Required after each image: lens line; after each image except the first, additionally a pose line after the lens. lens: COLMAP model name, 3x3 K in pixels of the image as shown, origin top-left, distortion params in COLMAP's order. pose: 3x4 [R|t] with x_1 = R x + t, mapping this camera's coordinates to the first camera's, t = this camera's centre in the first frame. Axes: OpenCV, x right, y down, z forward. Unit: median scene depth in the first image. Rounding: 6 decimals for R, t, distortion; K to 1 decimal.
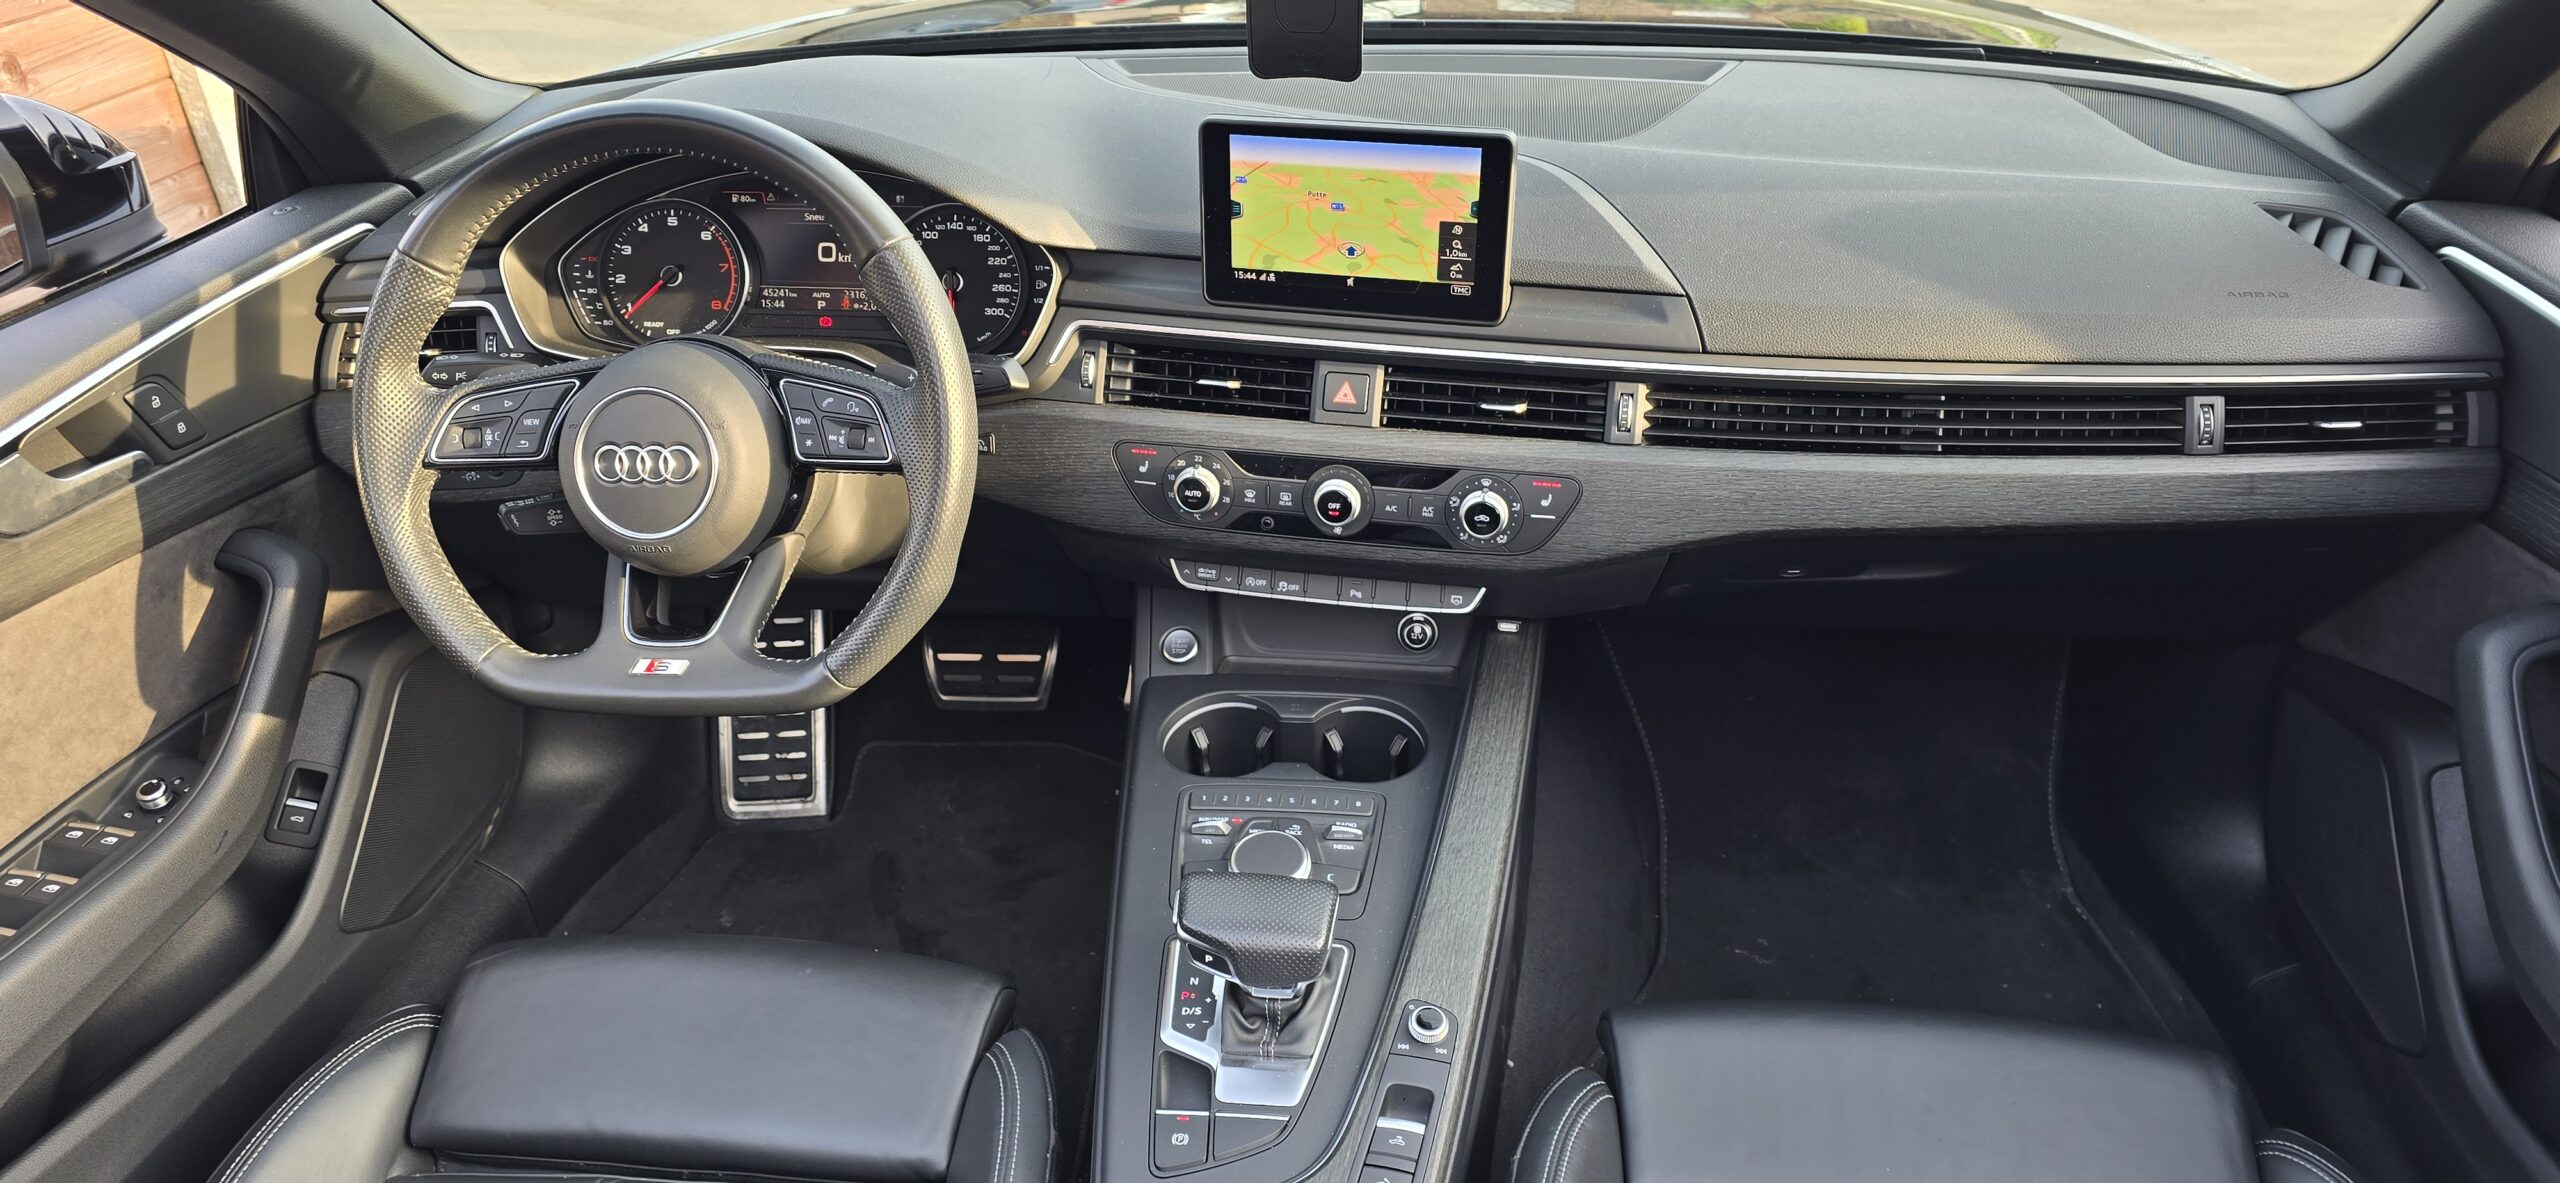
lens RADIAL K [[1792.1, 0, 1280.8], [0, 1792.1, 628.8], [0, 0, 1]] dist [0.047971, -0.083656]
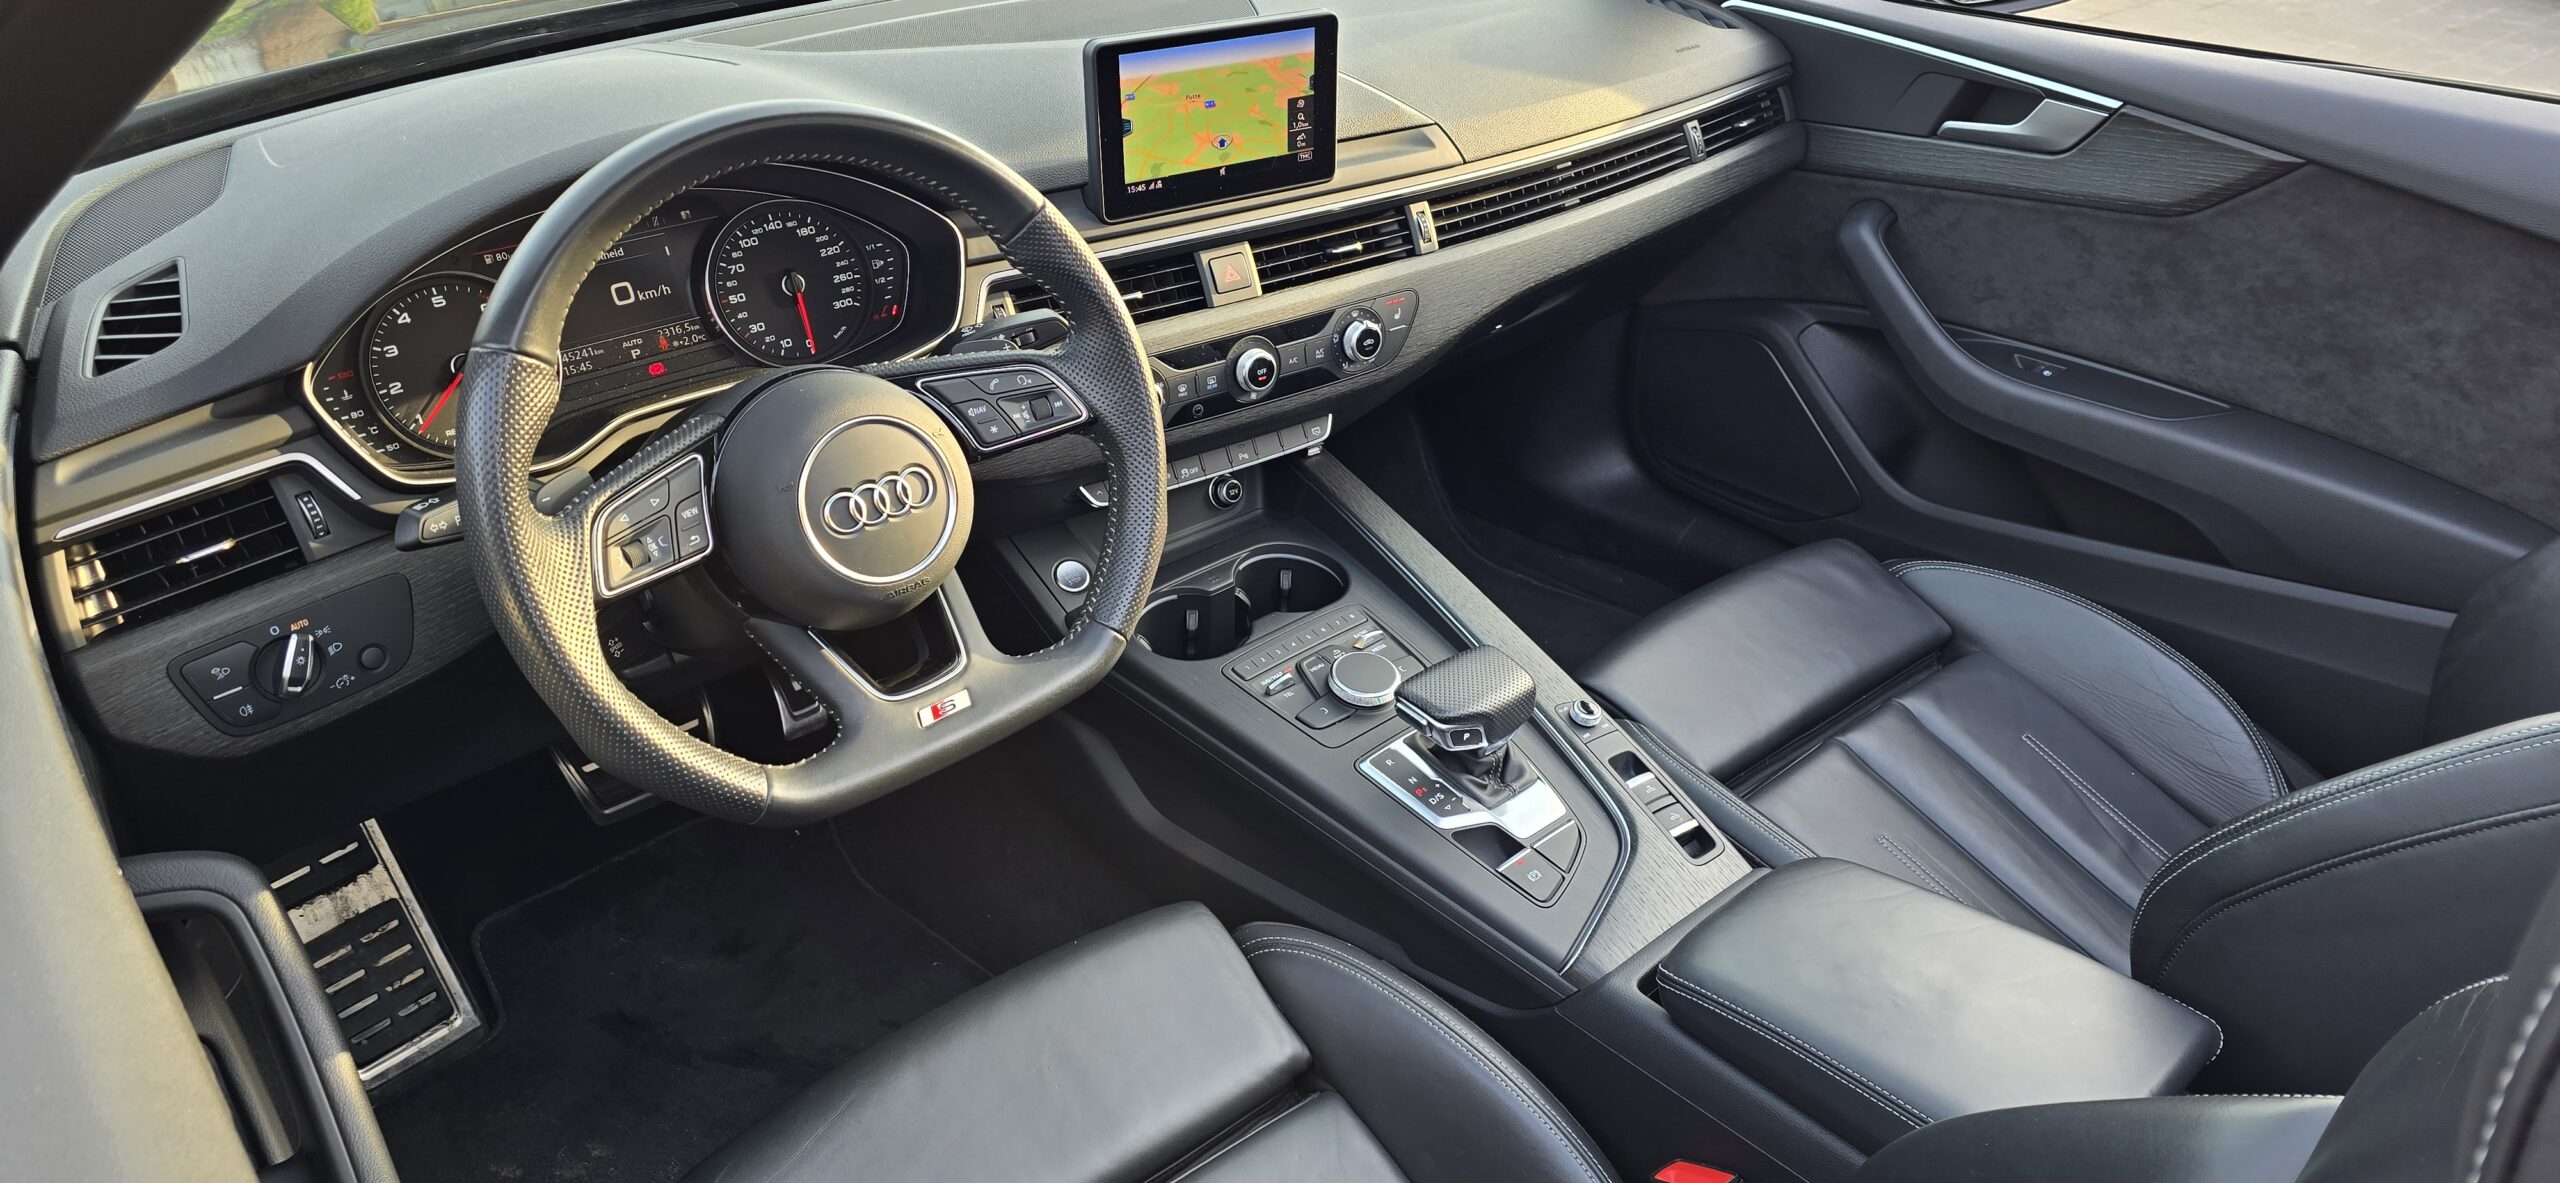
lens RADIAL K [[1690.0, 0, 1259.9], [0, 1690.0, 586.0], [0, 0, 1]] dist [0.072154, -0.066275]
pose [[0.678661, -0.354993, 0.642961, -0.710418], [0.365595, 0.922549, 0.123466, -0.077125], [-0.636993, 0.151271, 0.755882, 0.227211]]
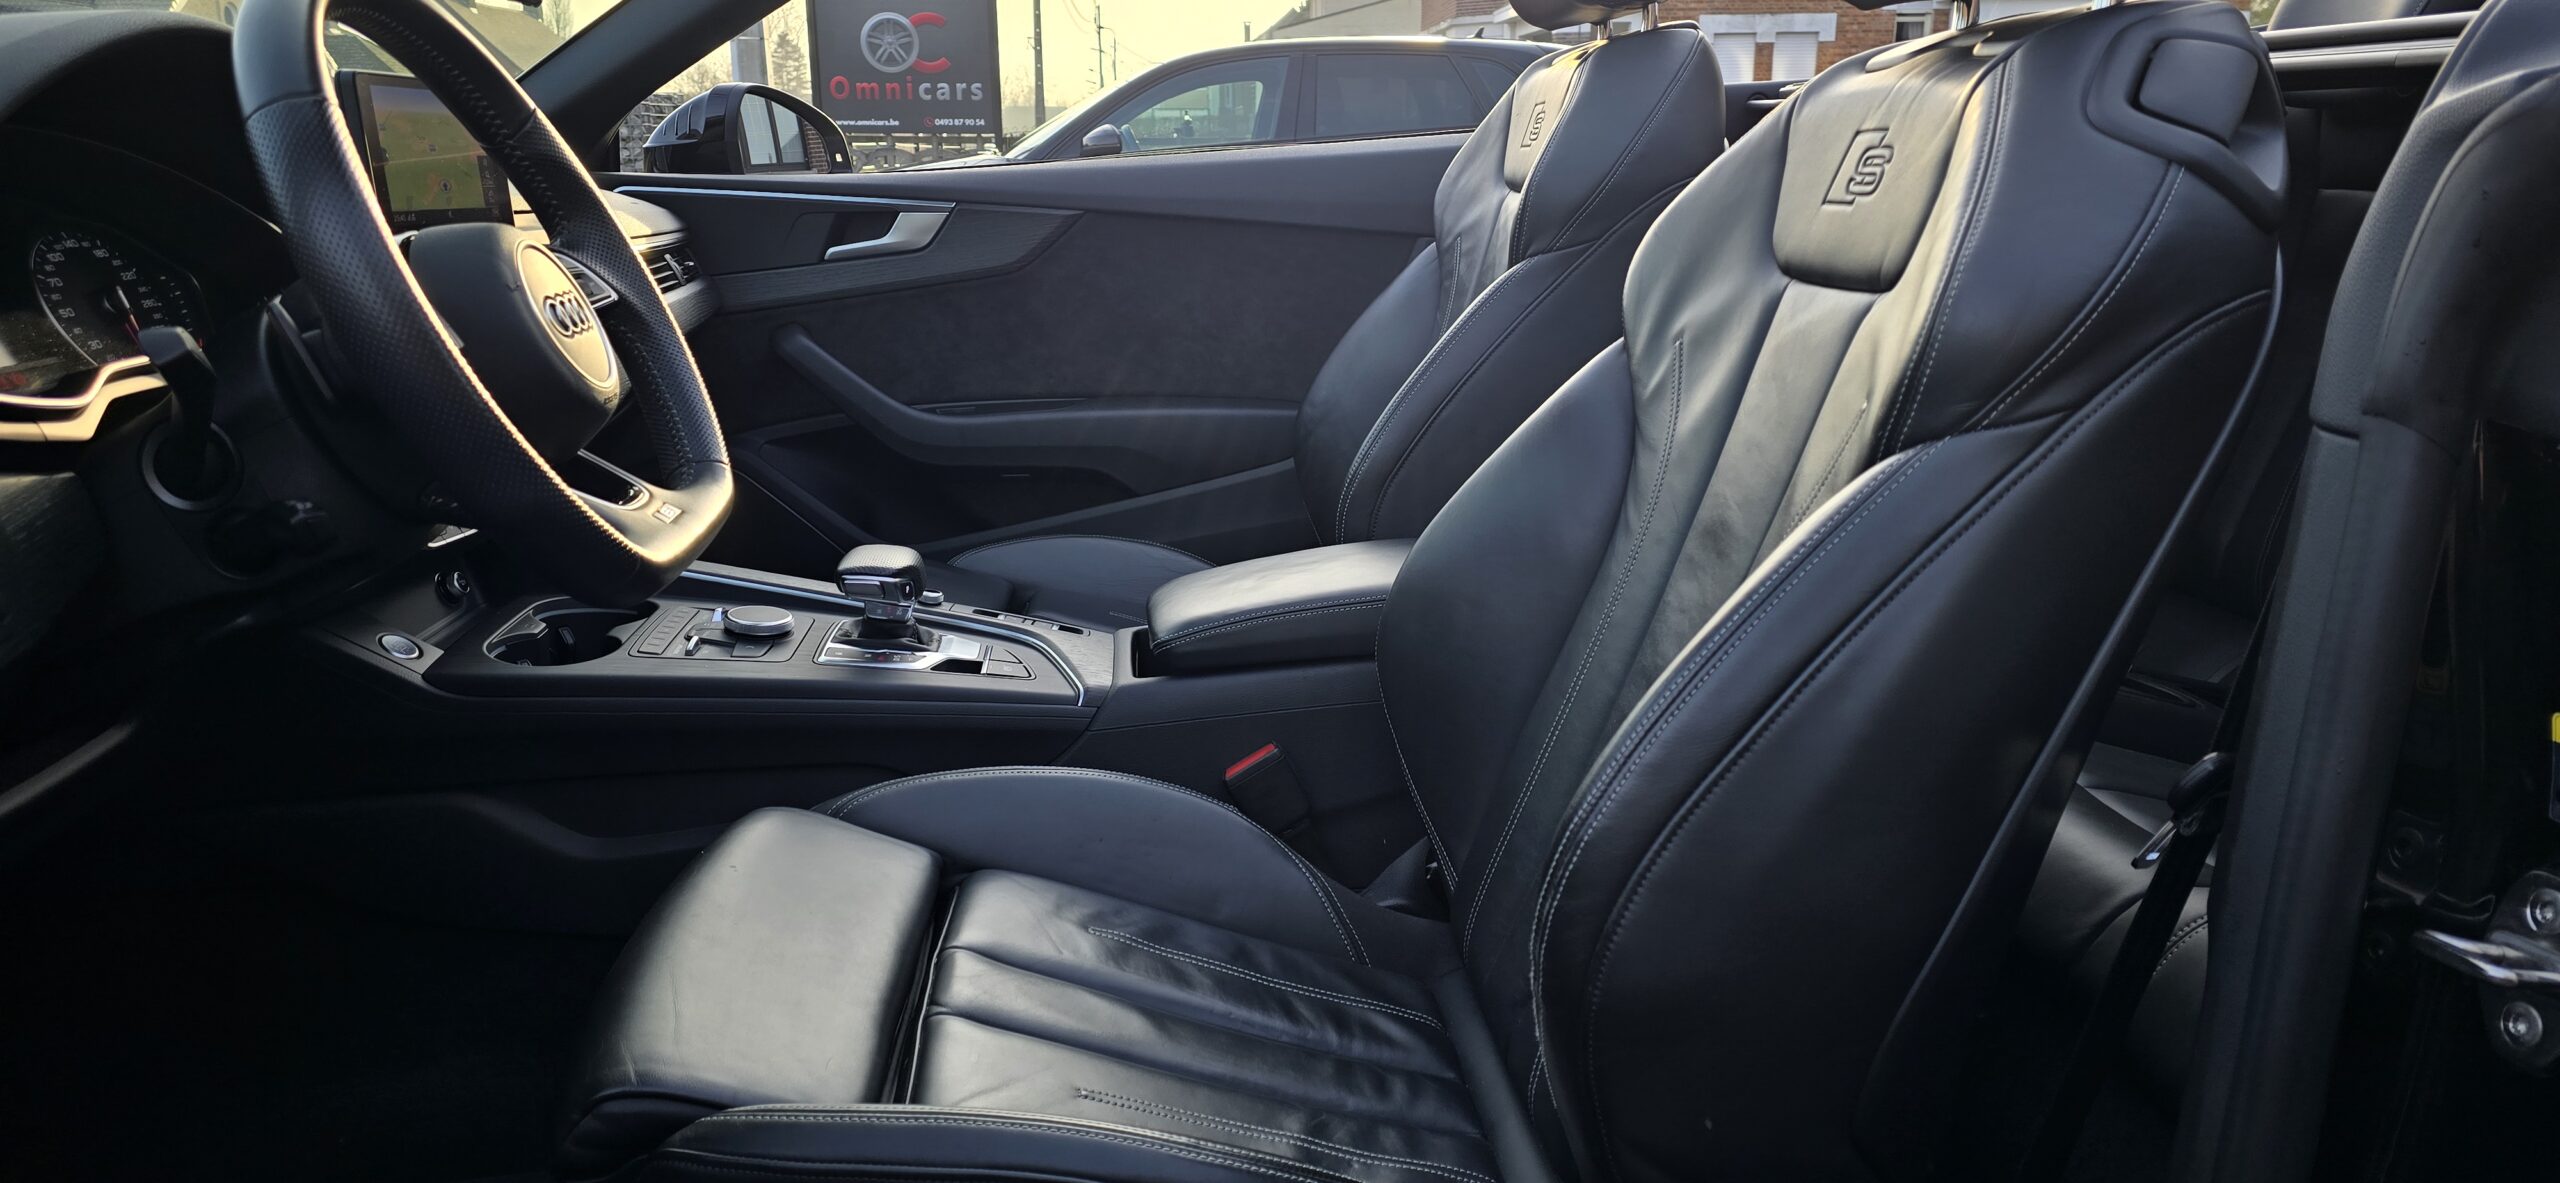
lens RADIAL K [[1690.0, 0, 1259.9], [0, 1690.0, 586.0], [0, 0, 1]] dist [0.072154, -0.066275]
pose [[-0.193380, -0.217623, 0.956684, -1.187263], [0.530071, 0.797356, 0.288526, -0.042963], [-0.825608, 0.562906, -0.038837, 0.743027]]
